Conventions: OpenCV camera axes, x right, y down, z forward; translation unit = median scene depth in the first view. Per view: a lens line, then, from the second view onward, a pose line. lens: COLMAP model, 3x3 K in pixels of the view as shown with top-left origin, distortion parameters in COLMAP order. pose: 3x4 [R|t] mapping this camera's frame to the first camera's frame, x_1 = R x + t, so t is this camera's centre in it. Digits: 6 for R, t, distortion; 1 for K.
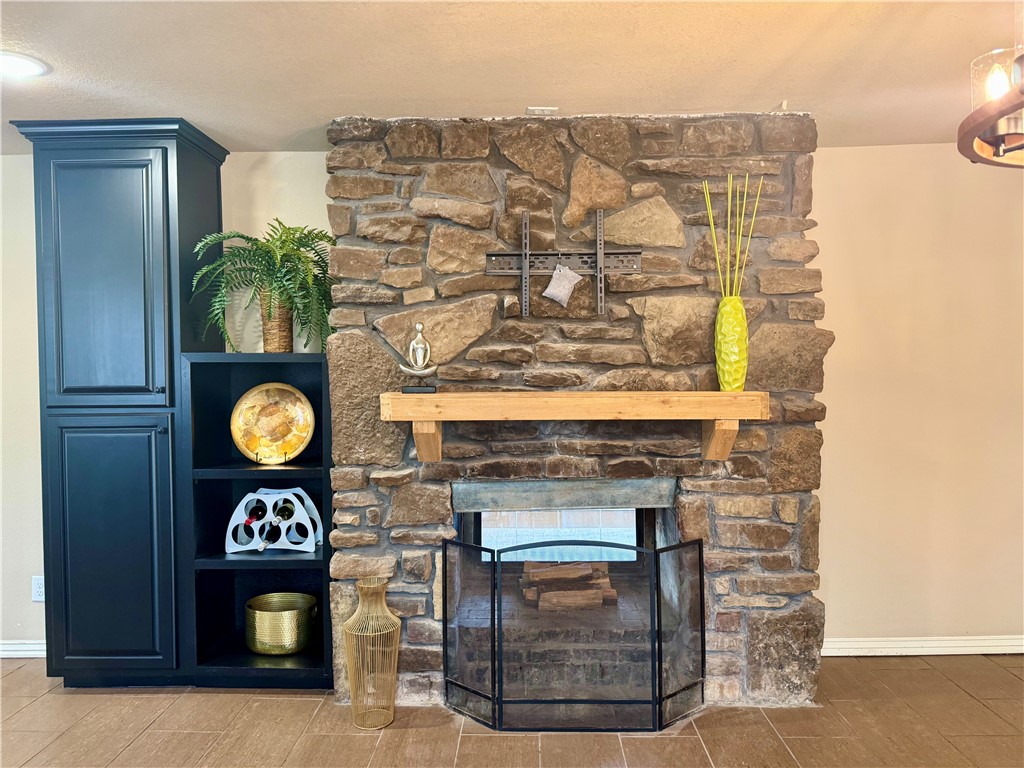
lens RADIAL K [[714.1, 0, 512.0], [0, 714.1, 384.0], [0, 0, 1]] dist [0.107105, -0.136453]
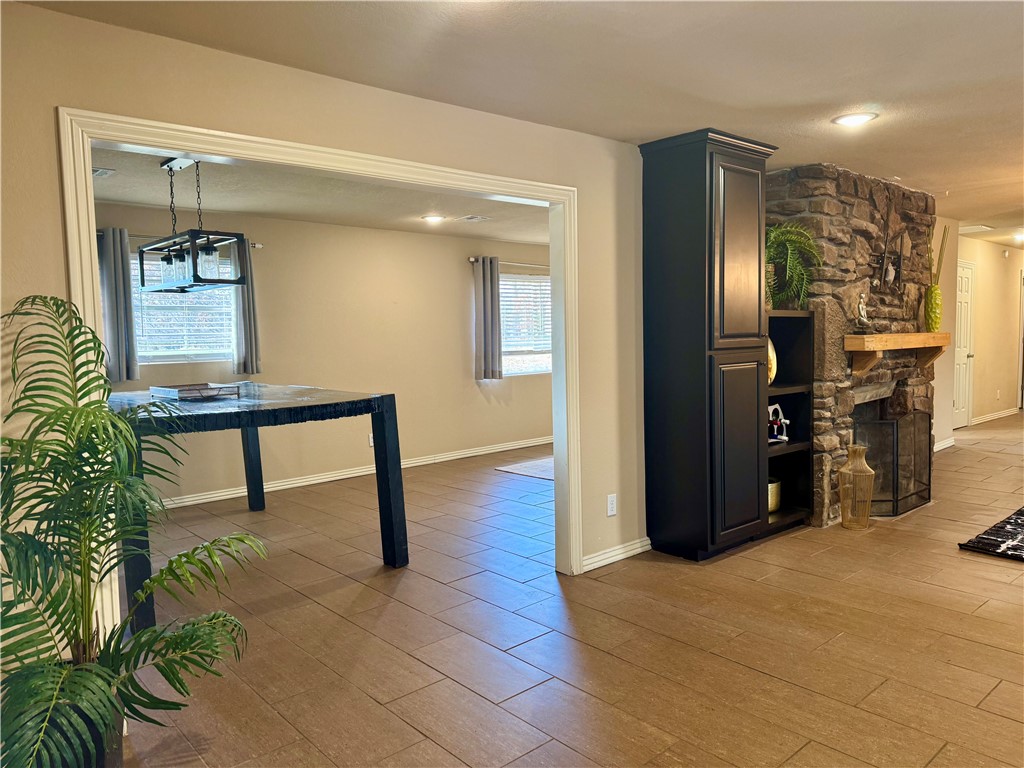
lens RADIAL K [[714.1, 0, 512.0], [0, 714.1, 384.0], [0, 0, 1]] dist [0.107105, -0.136453]
pose [[0.731813, -0.053148, 0.679430, -1.852247], [0.030995, 0.998518, 0.044724, 0.024886], [-0.680801, -0.011671, 0.732376, 0.291735]]
